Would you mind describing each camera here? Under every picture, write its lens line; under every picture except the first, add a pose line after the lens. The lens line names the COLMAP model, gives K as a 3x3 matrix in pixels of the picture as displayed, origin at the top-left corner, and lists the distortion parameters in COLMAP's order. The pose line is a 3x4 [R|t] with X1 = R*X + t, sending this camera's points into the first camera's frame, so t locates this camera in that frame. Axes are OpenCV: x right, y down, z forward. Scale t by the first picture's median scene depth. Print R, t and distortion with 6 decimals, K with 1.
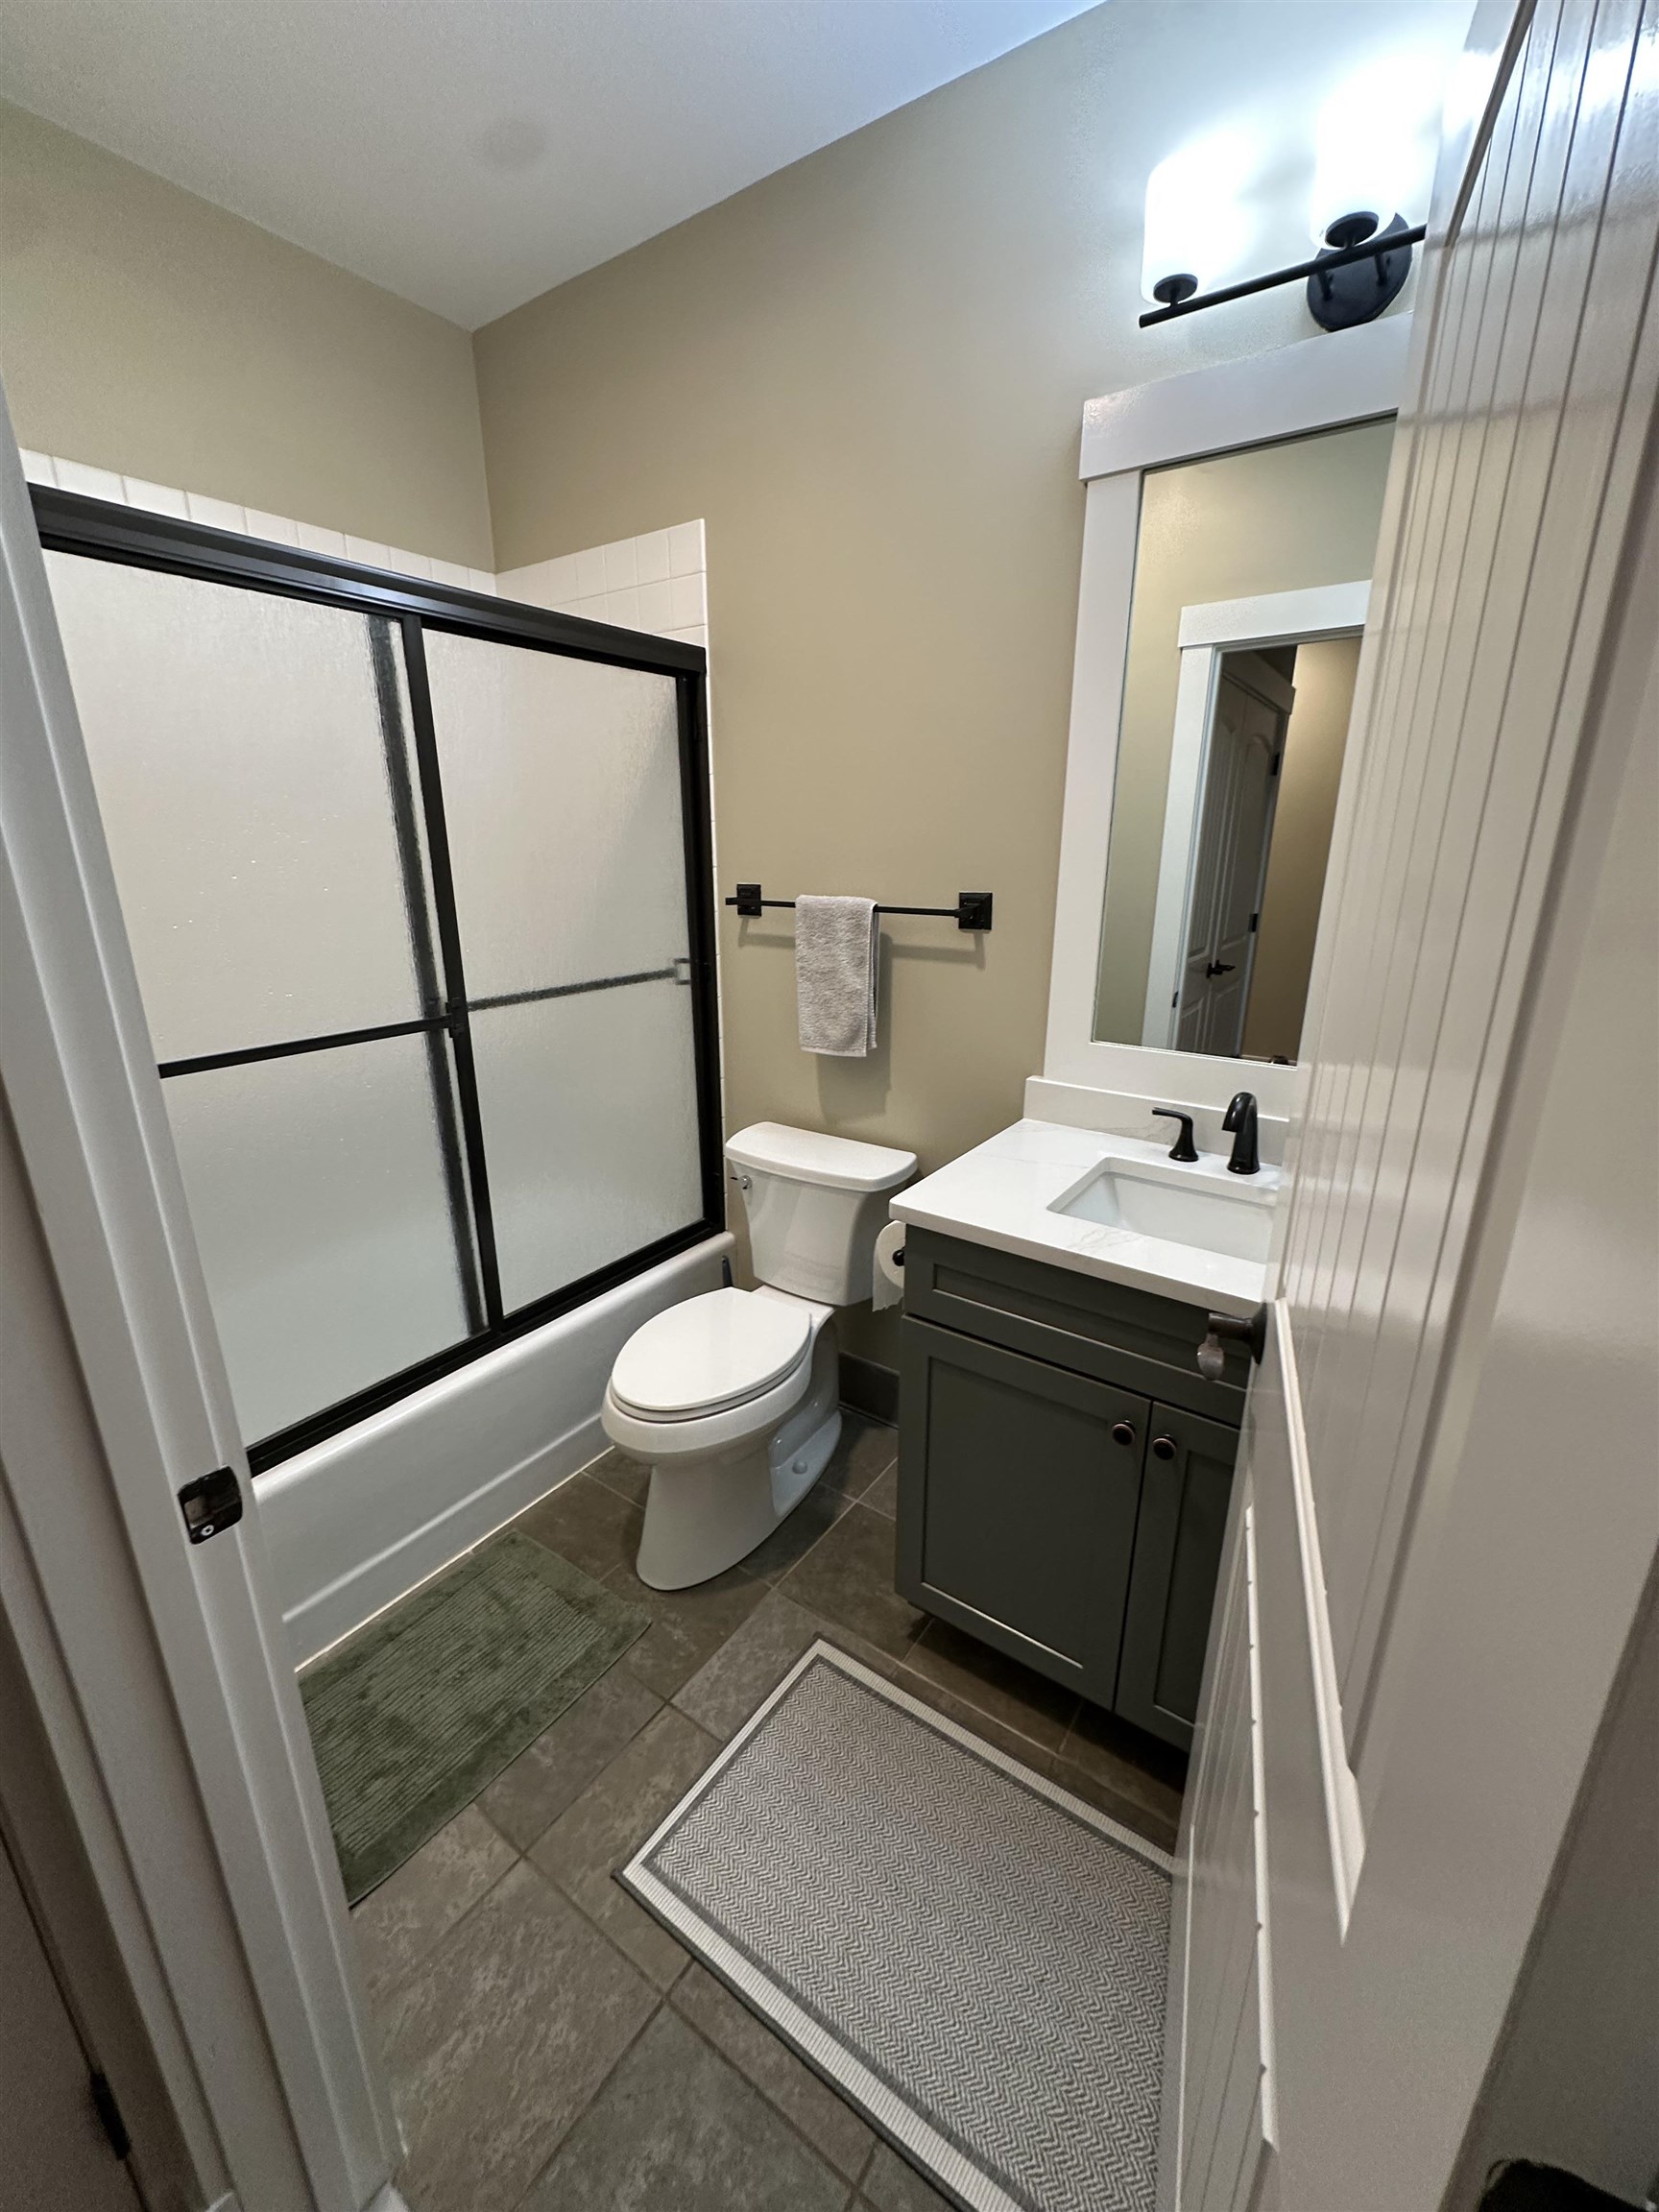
lens RADIAL K [[881.7, 0, 835.4], [0, 881.7, 1103.7], [0, 0, 1]] dist [0.001374, 0.000963]
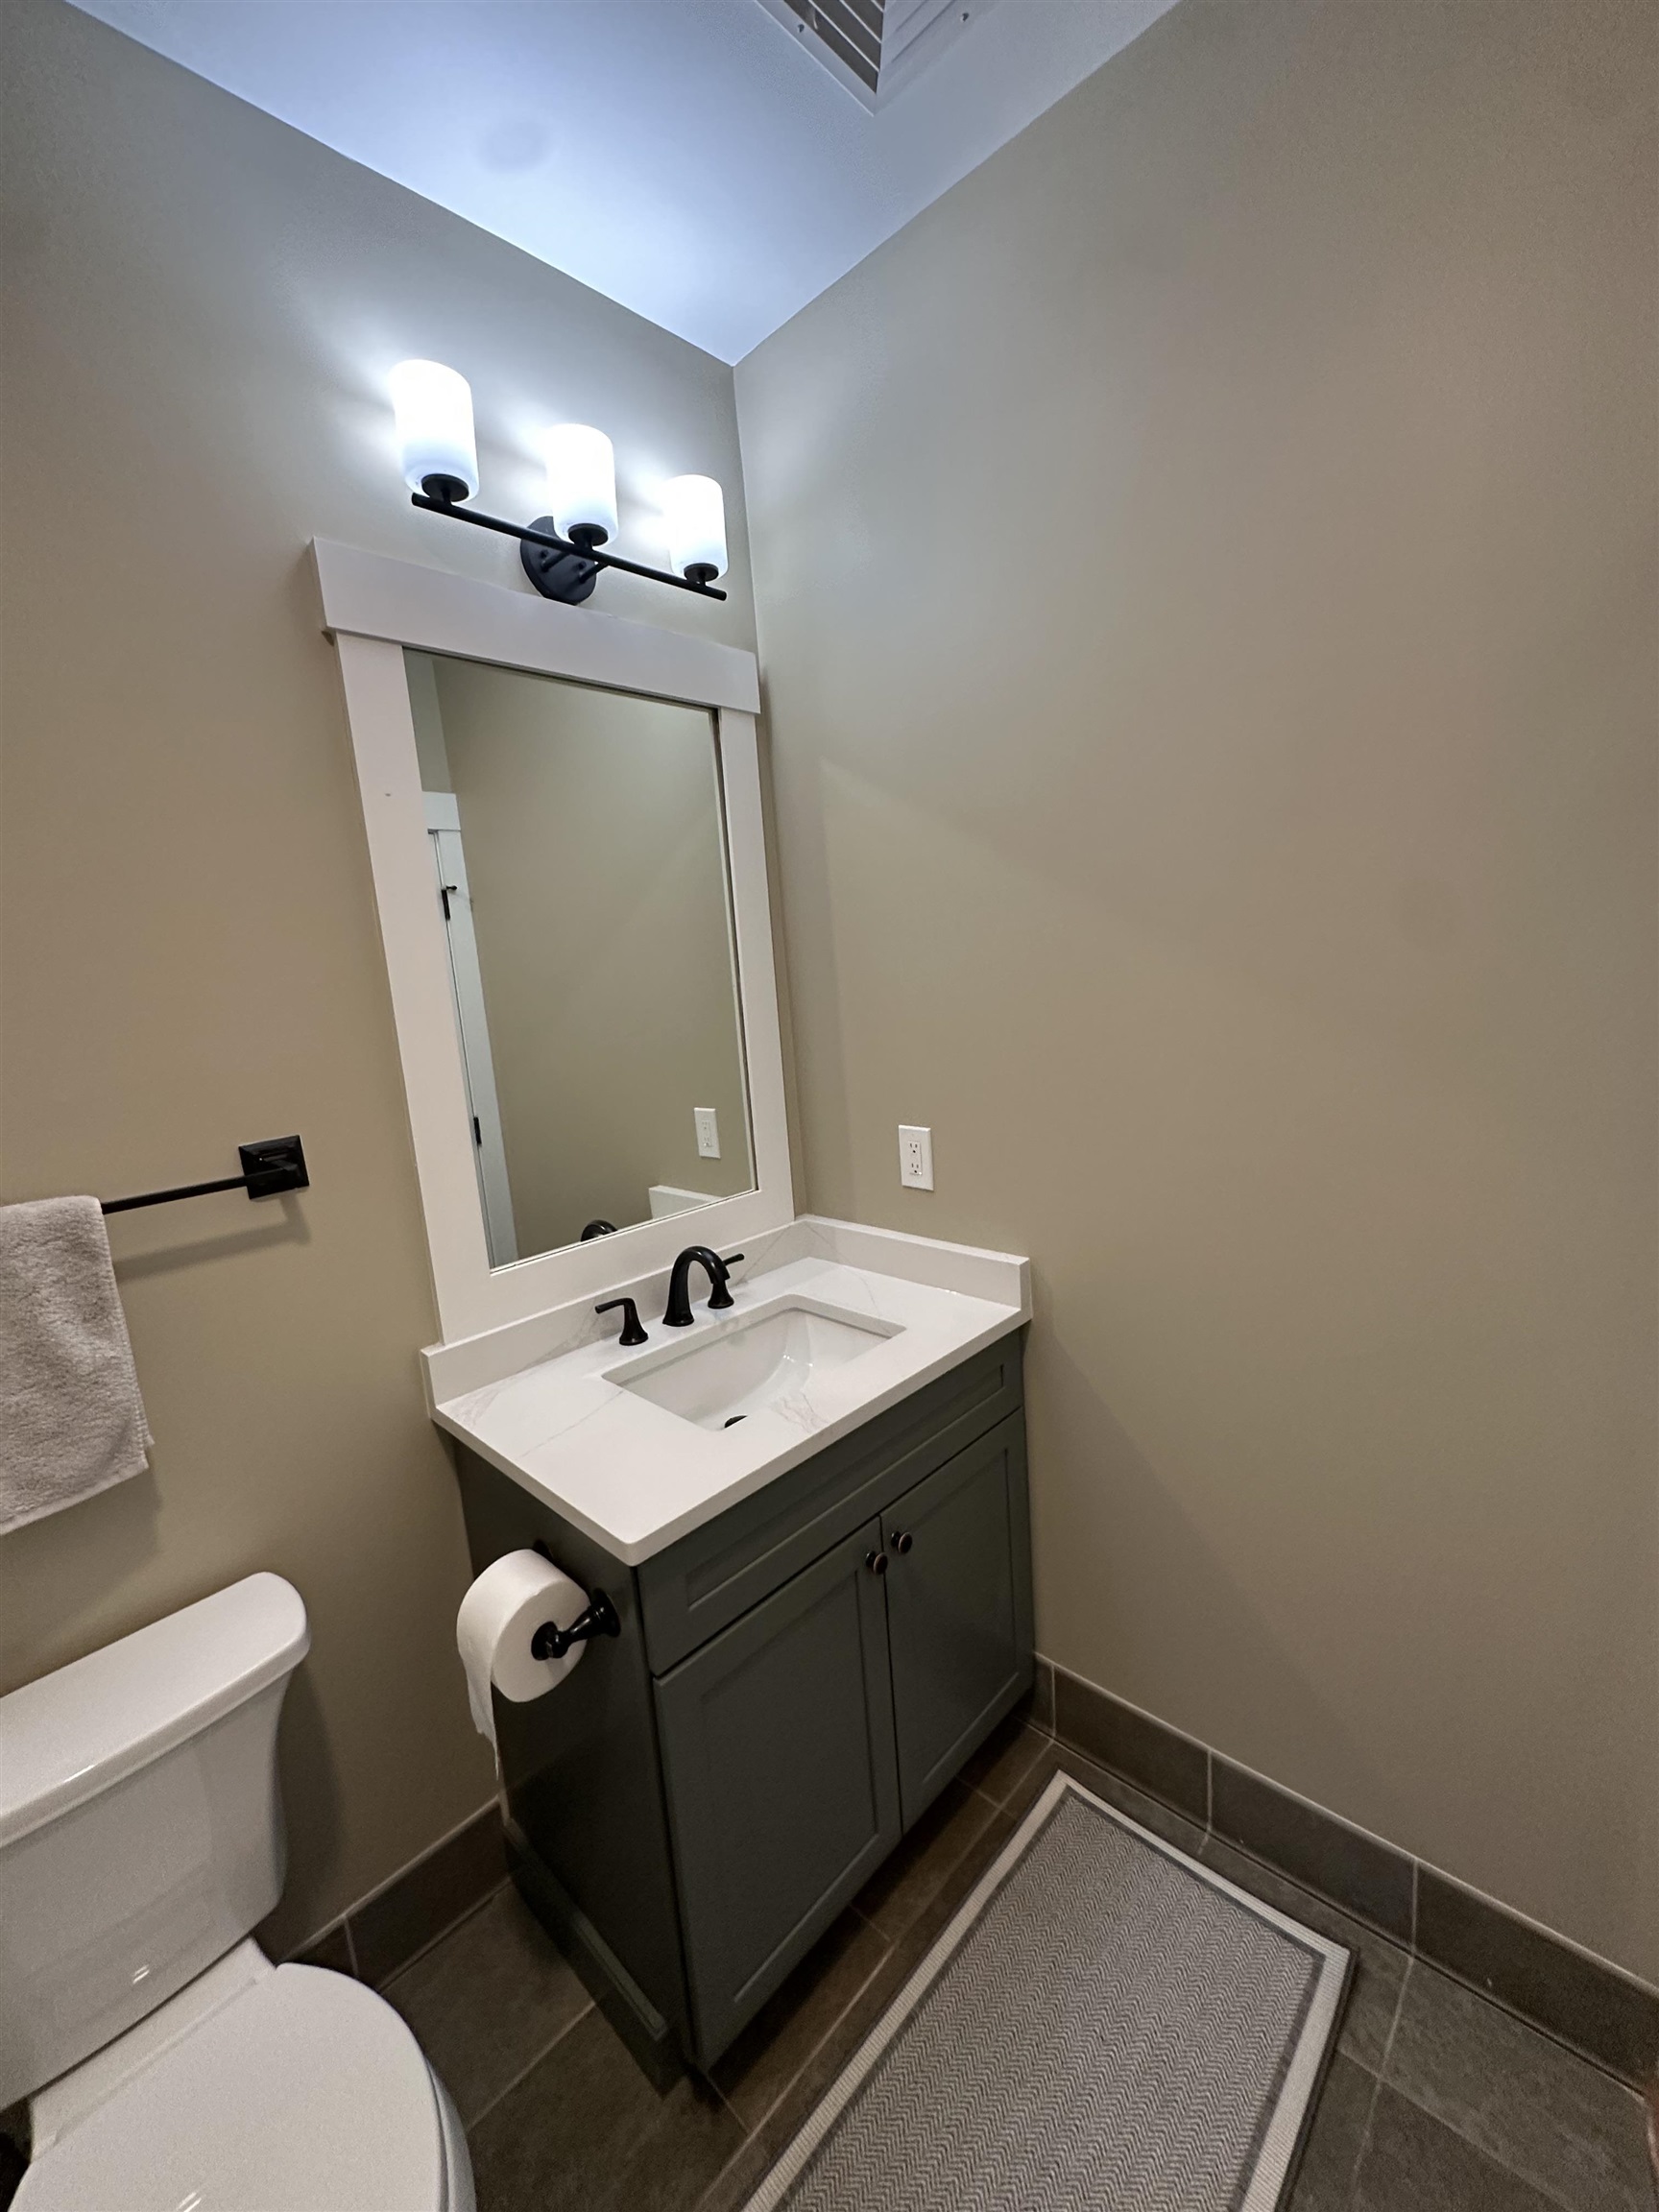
lens RADIAL K [[881.7, 0, 827.5], [0, 881.7, 1108.3], [0, 0, 1]] dist [0.001374, 0.000963]
pose [[0.156694, -0.173543, 0.972281, -0.469497], [0.354142, 0.928851, 0.108717, -0.203870], [-0.921971, 0.327290, 0.207004, 0.507738]]
